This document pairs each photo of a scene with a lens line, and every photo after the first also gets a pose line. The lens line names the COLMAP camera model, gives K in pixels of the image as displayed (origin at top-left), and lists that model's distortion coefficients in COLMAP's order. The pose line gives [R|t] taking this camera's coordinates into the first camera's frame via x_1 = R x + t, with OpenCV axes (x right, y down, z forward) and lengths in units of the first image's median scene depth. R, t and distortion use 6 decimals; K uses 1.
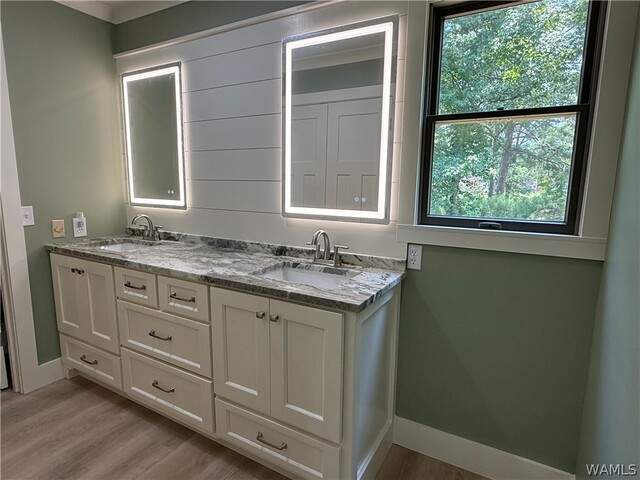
lens RADIAL K [[360.4, 0, 319.9], [0, 360.4, 239.6], [0, 0, 1]] dist [-0.007467, 0.003429]
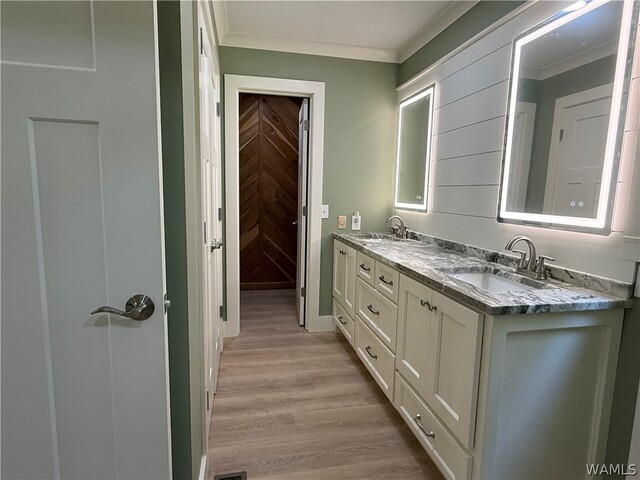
lens RADIAL K [[360.4, 0, 317.8], [0, 360.4, 239.5], [0, 0, 1]] dist [-0.007467, 0.003429]
pose [[0.663763, 0.097633, -0.741543, 0.299192], [-0.127529, 0.991699, 0.016416, 0.029576], [0.736990, 0.083672, 0.670704, 0.008079]]
